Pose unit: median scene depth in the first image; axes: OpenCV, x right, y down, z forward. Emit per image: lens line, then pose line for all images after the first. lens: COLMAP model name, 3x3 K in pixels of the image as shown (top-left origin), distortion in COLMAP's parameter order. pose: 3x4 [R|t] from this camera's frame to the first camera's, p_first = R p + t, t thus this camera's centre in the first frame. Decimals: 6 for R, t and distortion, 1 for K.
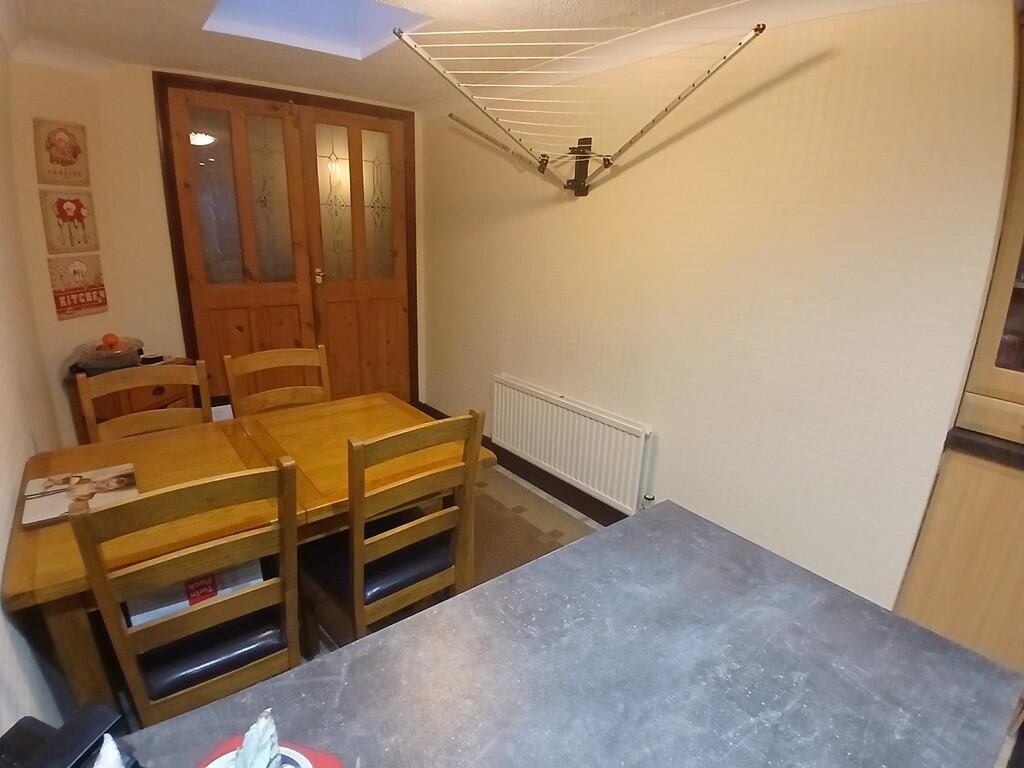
lens RADIAL K [[509.5, 0, 512.0], [0, 509.5, 384.0], [0, 0, 1]] dist [0.001994, -0.043729]
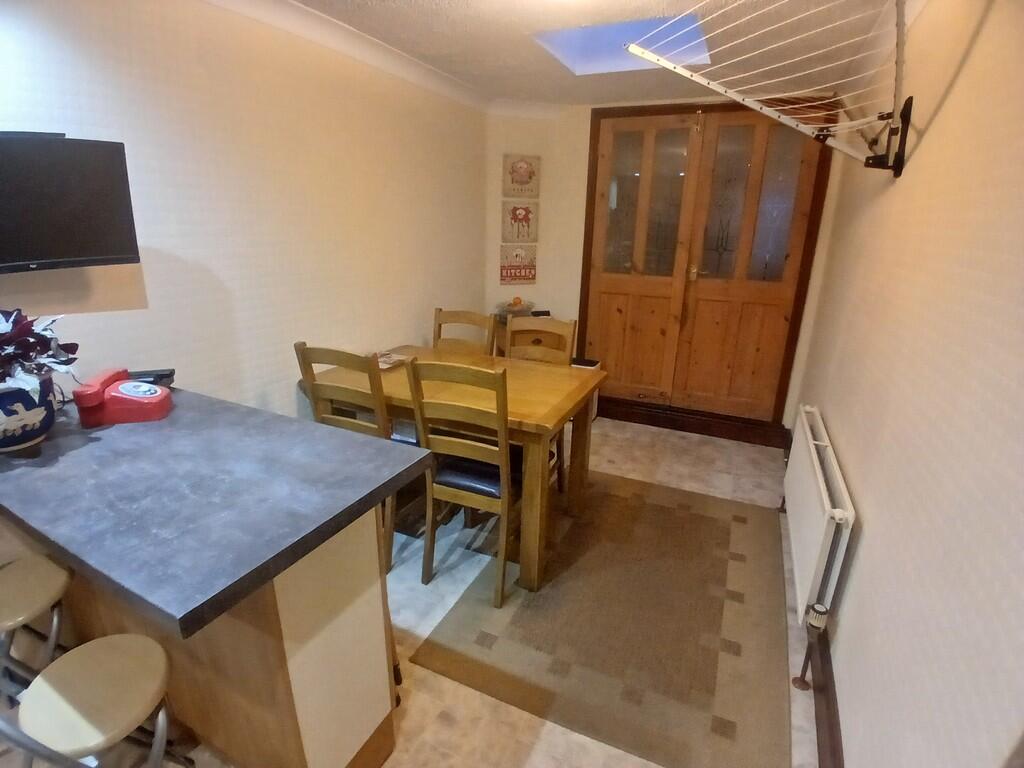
lens RADIAL K [[506.2, 0, 496.2], [0, 506.2, 388.1], [0, 0, 1]] dist [0.001600, -0.041173]
pose [[0.434578, 0.251368, -0.864844, 0.569338], [-0.257490, 0.954857, 0.148143, -0.047039], [0.863042, 0.158308, 0.479685, 0.247908]]
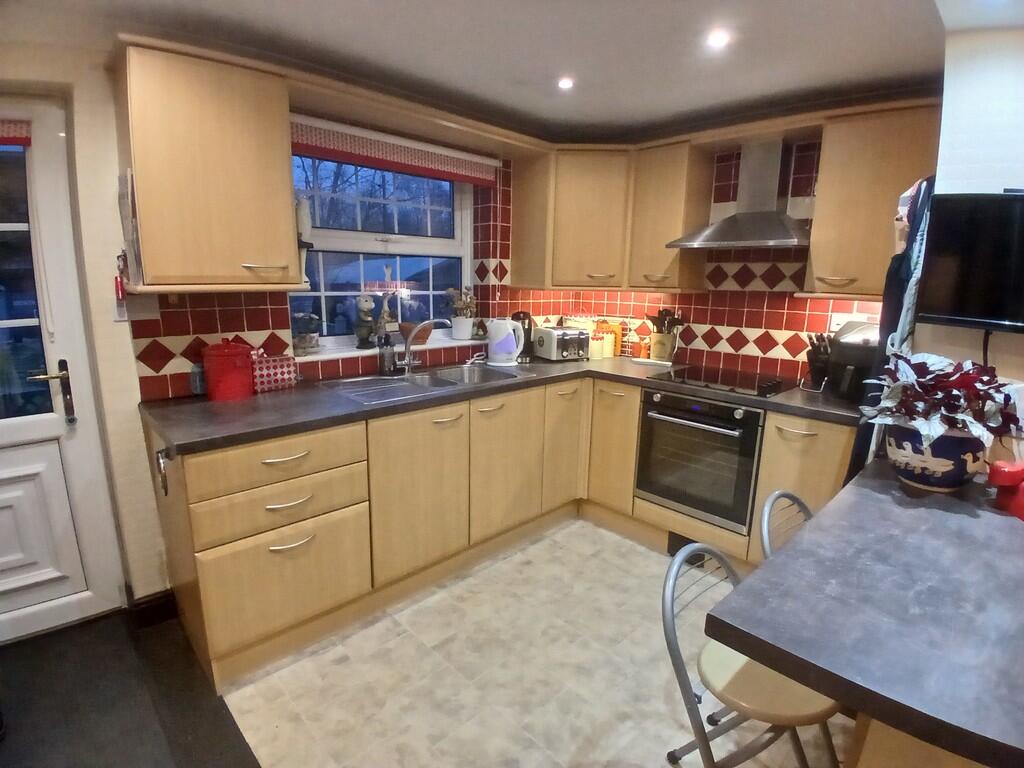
lens RADIAL K [[509.5, 0, 512.0], [0, 509.5, 384.0], [0, 0, 1]] dist [0.001994, -0.043729]
pose [[-0.994278, -0.021871, -0.104564, 0.446705], [-0.068683, 0.880569, 0.468915, -0.107874], [0.081820, 0.473413, -0.877032, 0.451622]]
